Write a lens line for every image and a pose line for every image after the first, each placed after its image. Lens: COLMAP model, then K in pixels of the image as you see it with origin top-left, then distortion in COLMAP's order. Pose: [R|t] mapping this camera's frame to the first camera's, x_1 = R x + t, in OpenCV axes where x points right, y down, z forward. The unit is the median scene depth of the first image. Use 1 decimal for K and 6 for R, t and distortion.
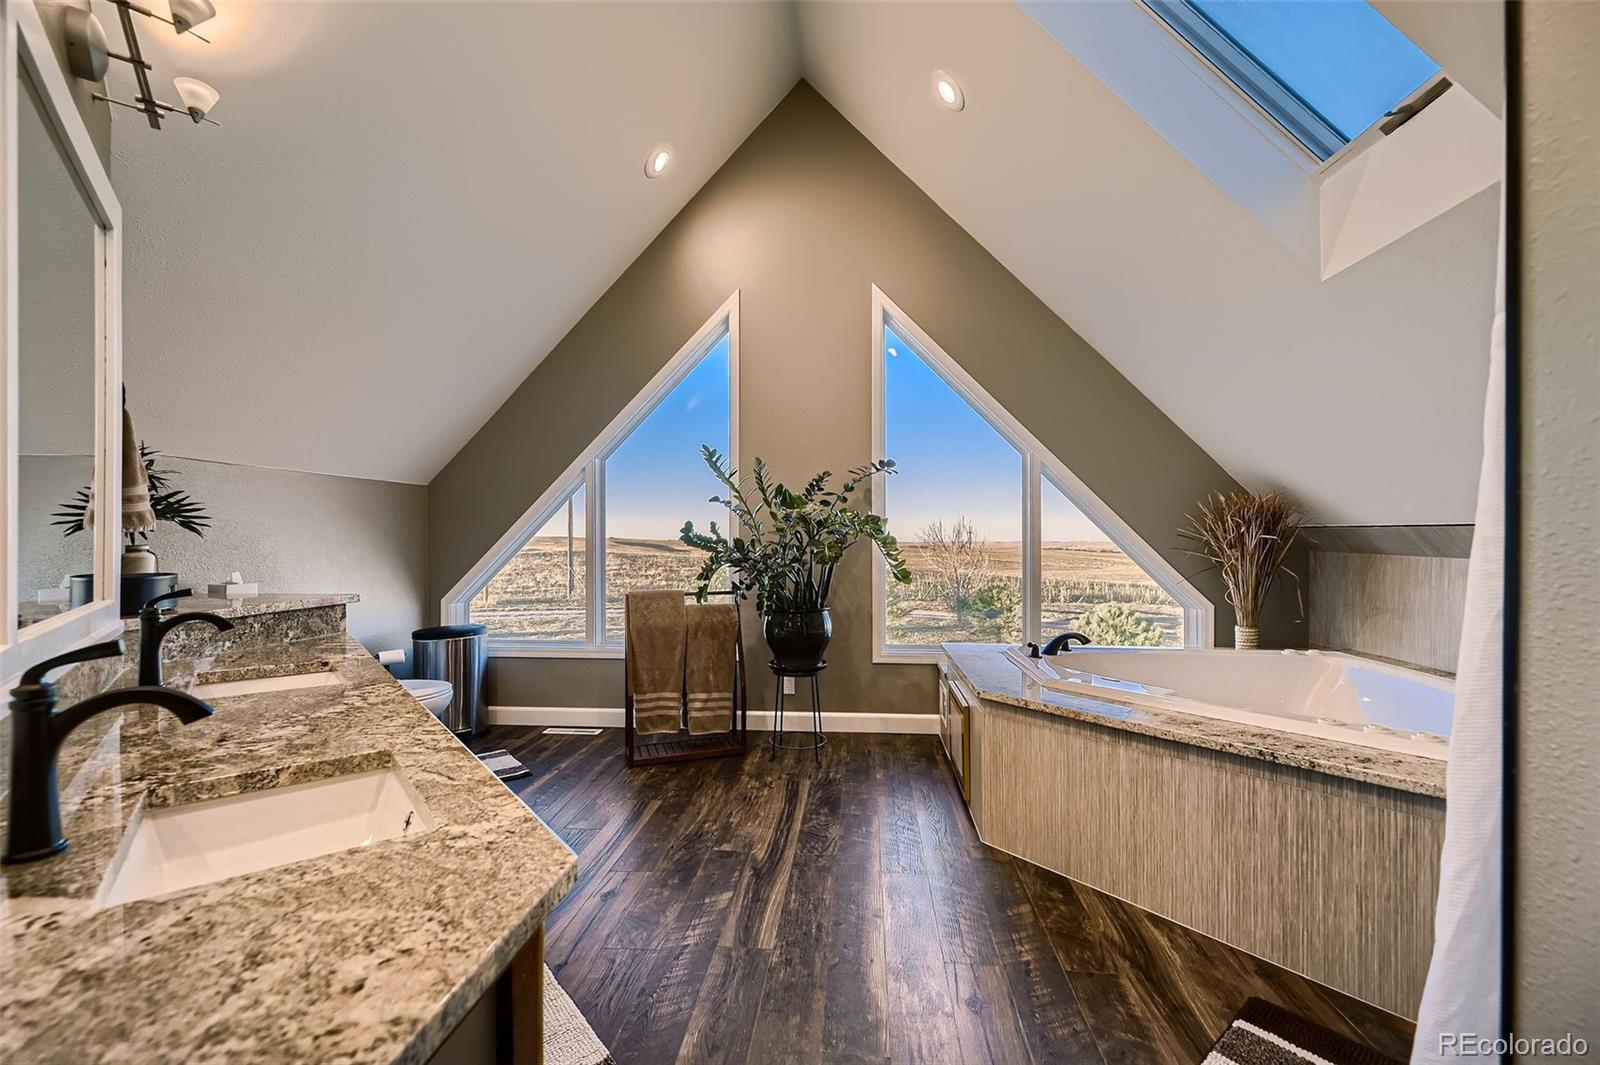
lens RADIAL K [[653.6, 0, 797.2], [0, 653.6, 537.0], [0, 0, 1]] dist [0.002179, 0.000100]
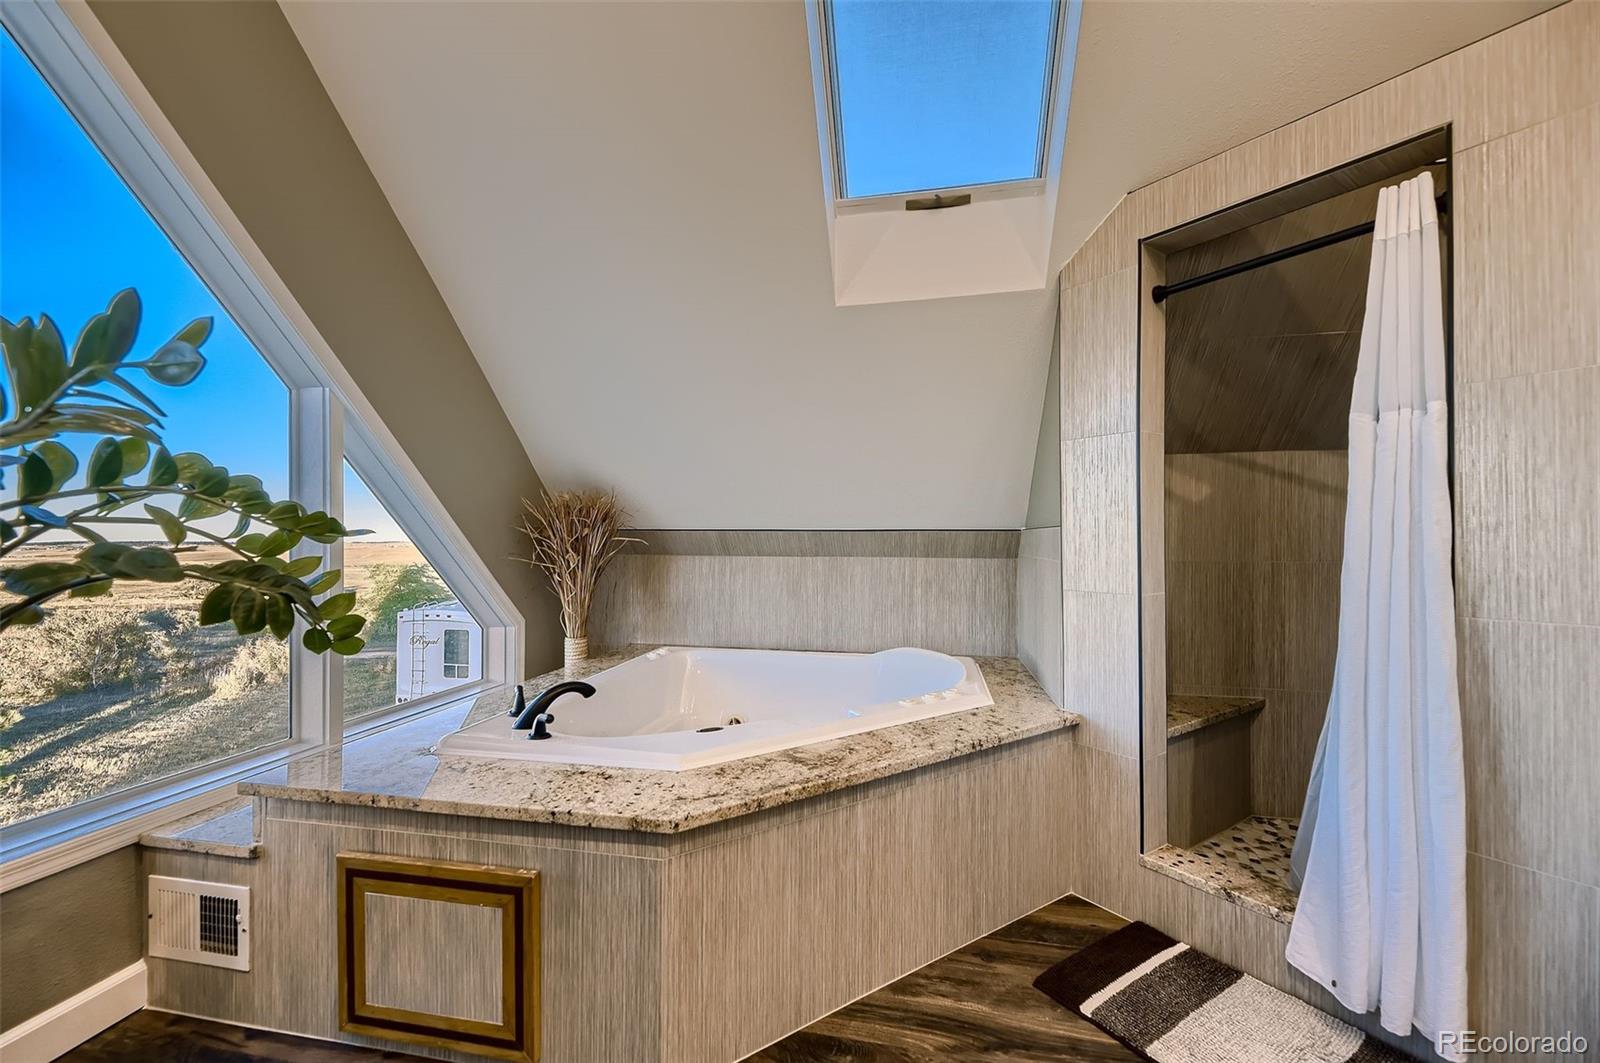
lens RADIAL K [[653.6, 0, 795.2], [0, 653.6, 533.0], [0, 0, 1]] dist [0.002179, 0.000100]
pose [[0.105458, 0.010614, 0.994367, -0.301406], [-0.000089, 0.999943, -0.010664, 0.002177], [-0.994424, 0.001036, 0.105452, 0.995198]]
